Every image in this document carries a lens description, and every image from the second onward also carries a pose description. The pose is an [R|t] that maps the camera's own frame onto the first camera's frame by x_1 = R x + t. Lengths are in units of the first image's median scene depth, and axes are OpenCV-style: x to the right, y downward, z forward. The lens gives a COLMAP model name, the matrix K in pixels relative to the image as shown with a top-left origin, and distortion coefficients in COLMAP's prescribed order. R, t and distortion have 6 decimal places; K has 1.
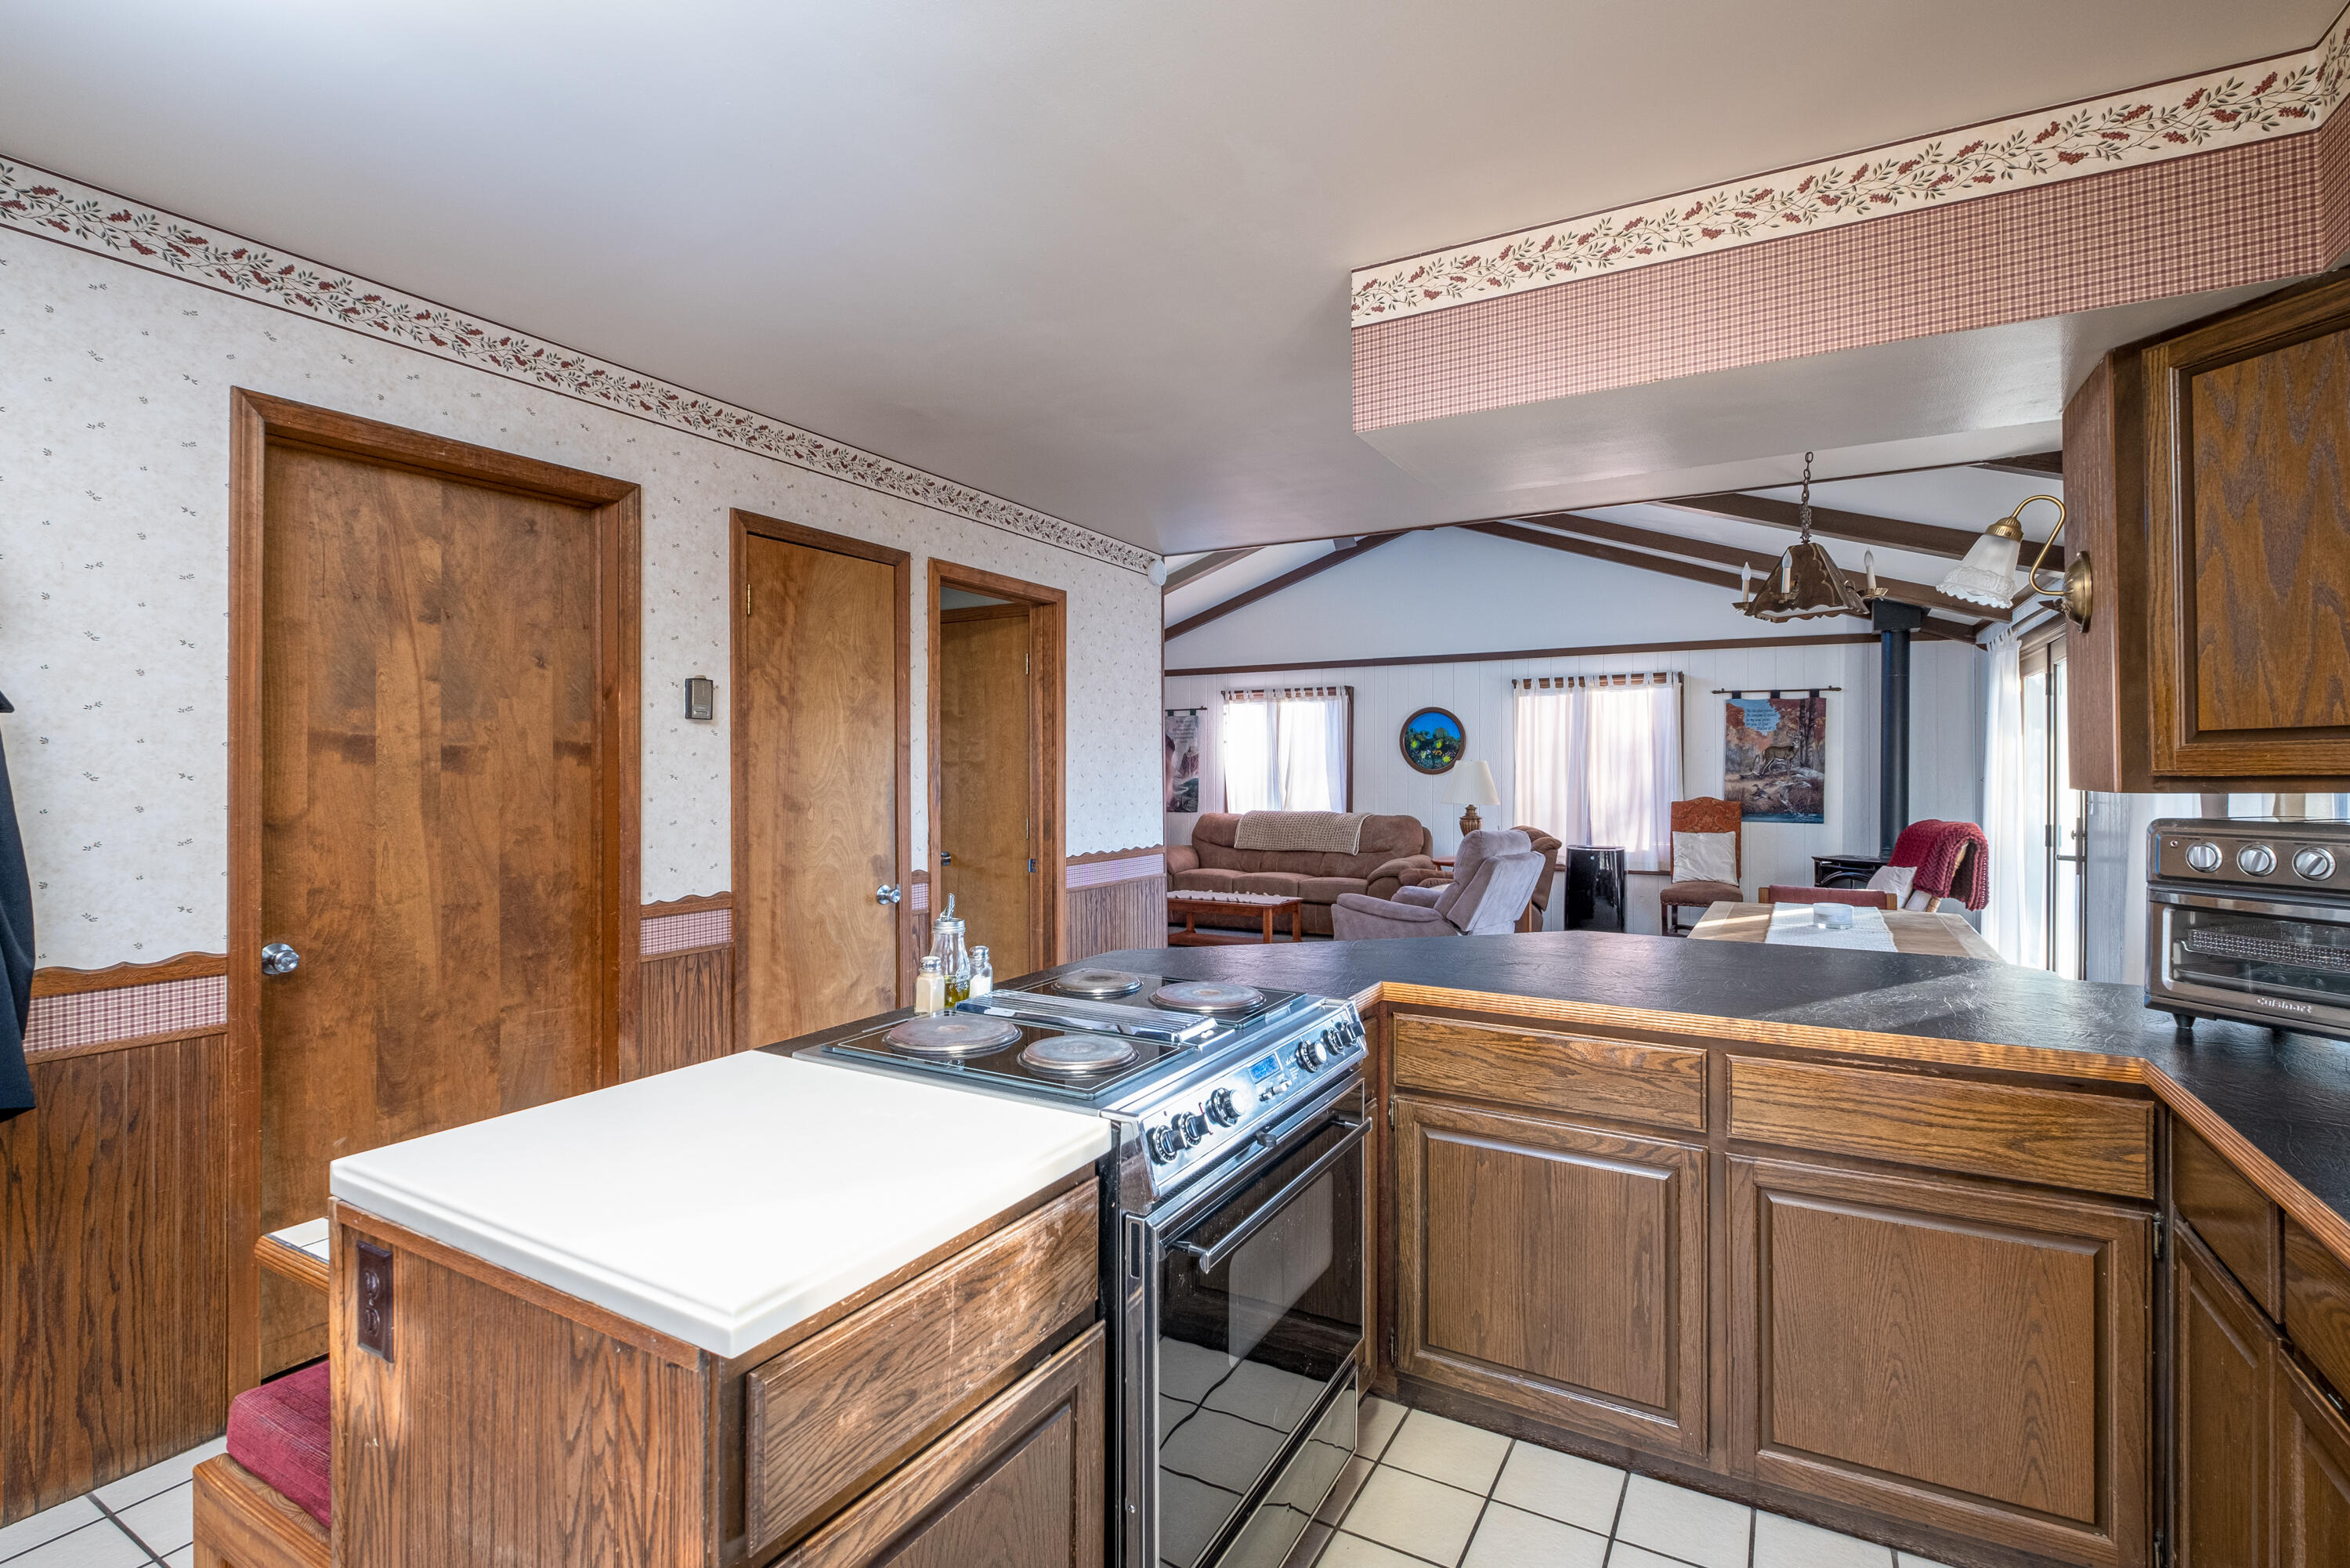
lens RADIAL K [[1052.5, 0, 1189.8], [0, 1052.5, 773.0], [0, 0, 1]] dist [-0.006741, -0.001472]
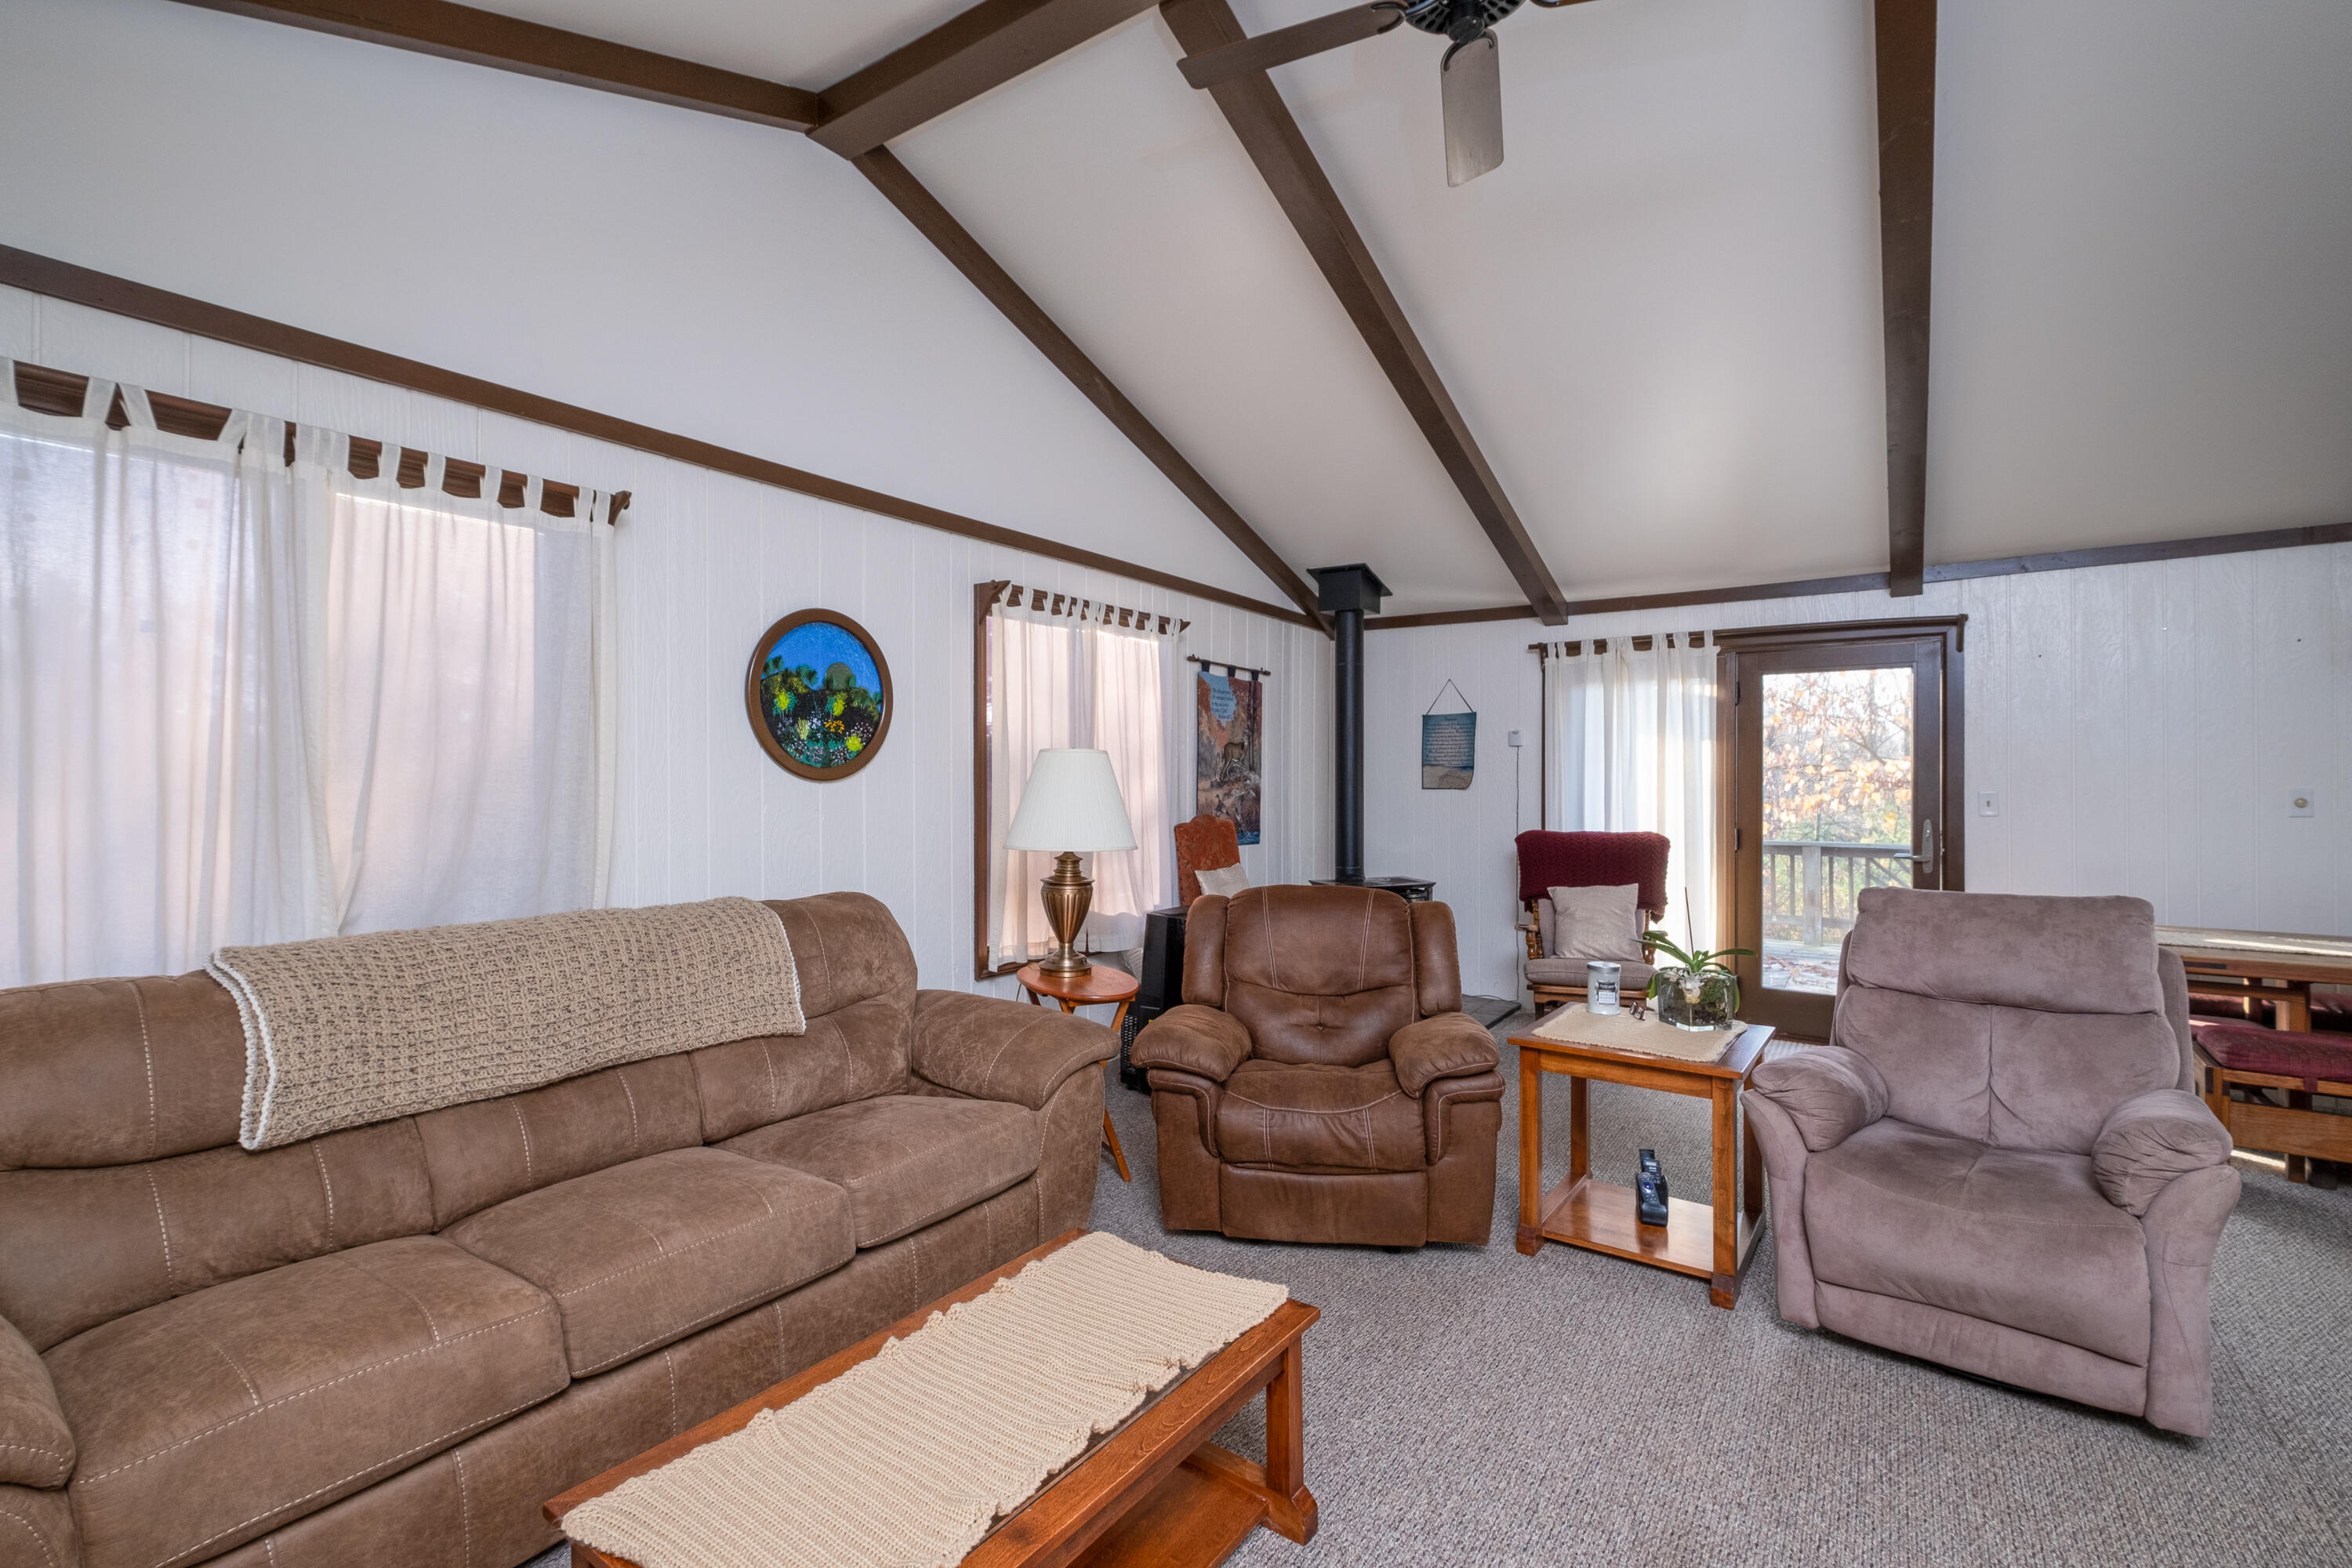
lens RADIAL K [[1053.5, 0, 1177.2], [0, 1053.5, 776.5], [0, 0, 1]] dist [-0.006741, -0.001472]
pose [[0.059408, 0.003323, 0.998228, -0.198281], [-0.000655, 0.999994, -0.003290, 0.001199], [-0.998234, -0.000458, 0.059409, 1.101023]]
